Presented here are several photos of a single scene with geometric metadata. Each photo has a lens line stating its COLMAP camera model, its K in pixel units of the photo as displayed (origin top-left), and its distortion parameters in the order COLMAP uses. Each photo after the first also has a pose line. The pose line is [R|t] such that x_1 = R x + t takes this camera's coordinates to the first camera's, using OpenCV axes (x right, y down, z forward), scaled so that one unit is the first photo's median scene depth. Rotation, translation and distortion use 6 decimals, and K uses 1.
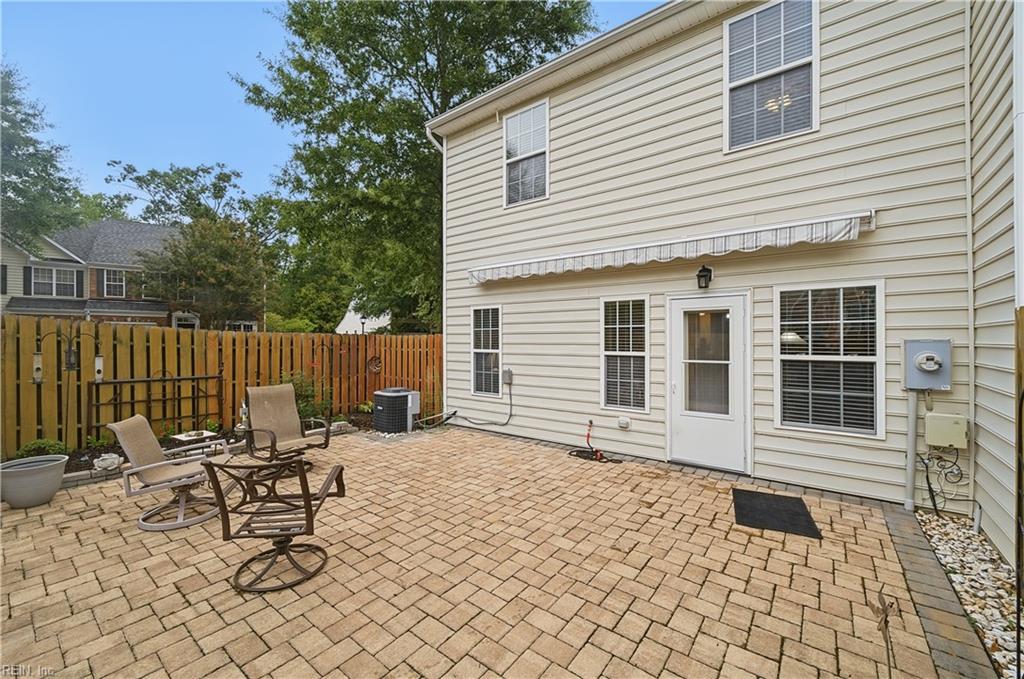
lens RADIAL K [[407.7, 0, 507.4], [0, 407.7, 338.6], [0, 0, 1]] dist [-0.001057, -0.000298]
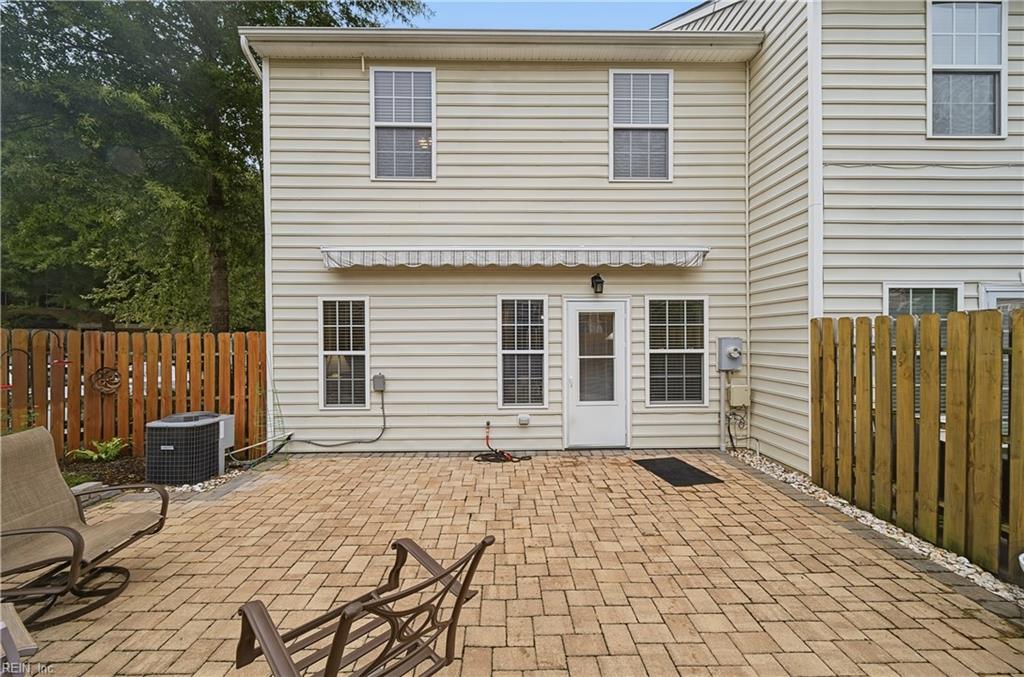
lens RADIAL K [[407.7, 0, 494.6], [0, 407.7, 338.9], [0, 0, 1]] dist [-0.001057, -0.000298]
pose [[0.774779, -0.003318, 0.632223, -0.469415], [0.002099, 0.999994, 0.002677, 0.001988], [-0.632228, -0.000747, 0.774782, 0.286557]]
